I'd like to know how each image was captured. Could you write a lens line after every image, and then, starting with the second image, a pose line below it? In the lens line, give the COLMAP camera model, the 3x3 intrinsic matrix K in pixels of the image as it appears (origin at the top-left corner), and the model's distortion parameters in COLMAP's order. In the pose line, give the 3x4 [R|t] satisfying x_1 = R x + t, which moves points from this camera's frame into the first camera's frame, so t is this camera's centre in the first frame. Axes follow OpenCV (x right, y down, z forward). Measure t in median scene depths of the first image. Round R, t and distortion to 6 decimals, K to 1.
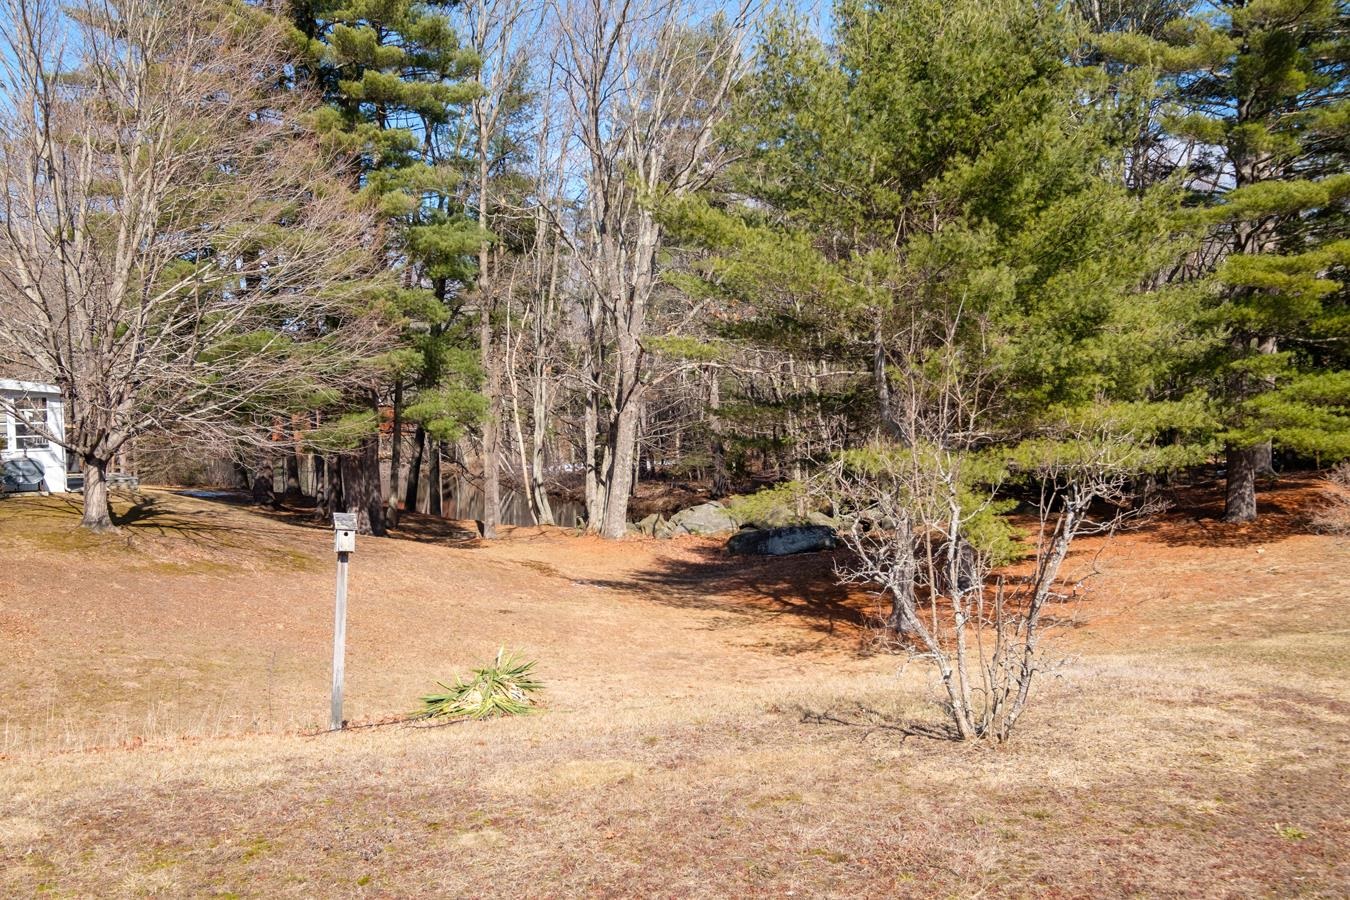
lens RADIAL K [[1418.2, 0, 673.2], [0, 1418.2, 446.4], [0, 0, 1]] dist [-0.020930, 0.000000]
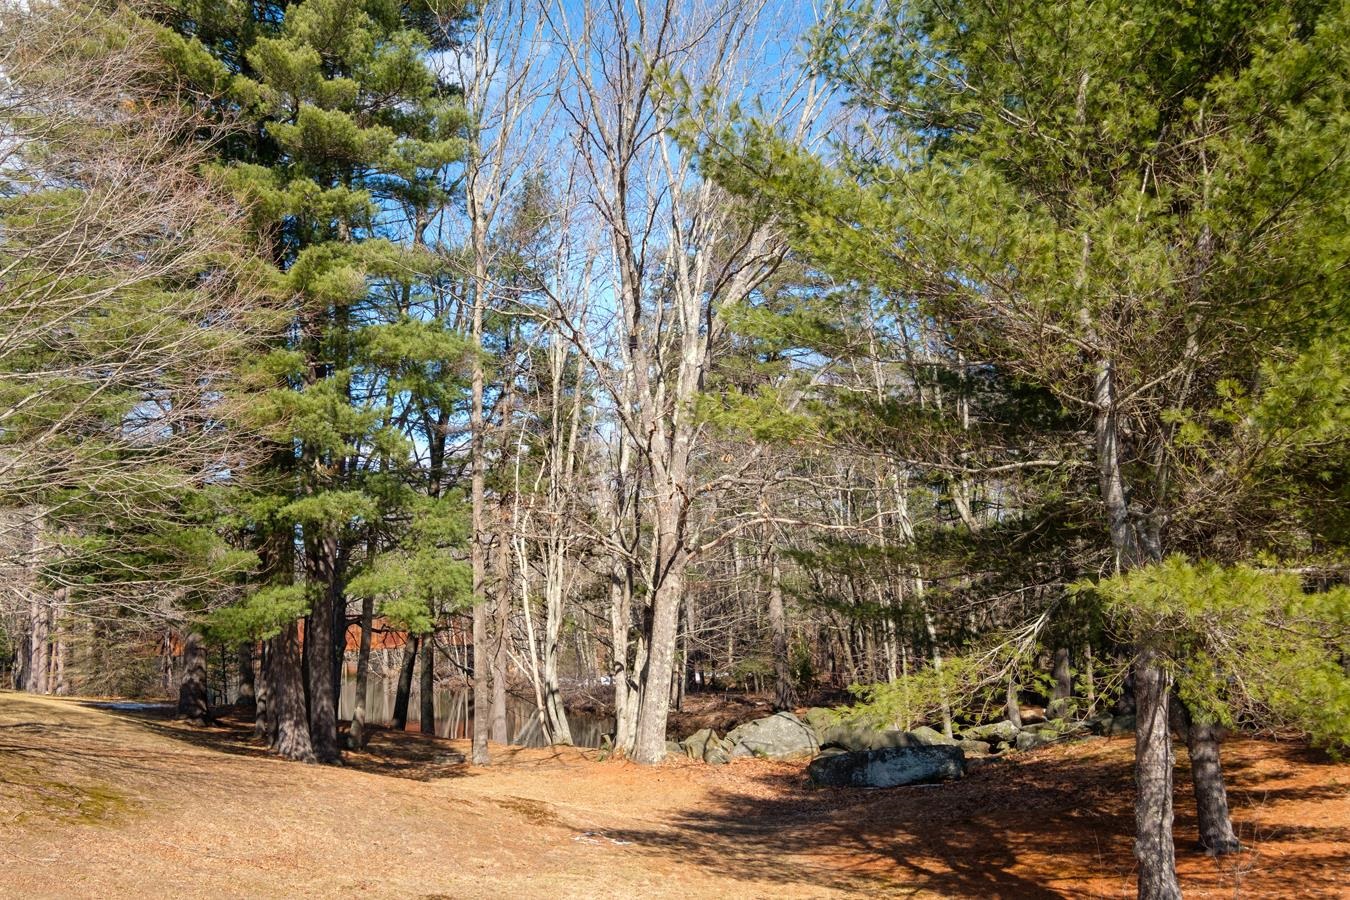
lens RADIAL K [[1418.2, 0, 670.8], [0, 1418.2, 457.5], [0, 0, 1]] dist [-0.020930, 0.000000]
pose [[0.999326, -0.009275, -0.035523, -0.003445], [0.003989, 0.989265, -0.146077, 0.015744], [0.036496, 0.145837, 0.988635, 0.255450]]
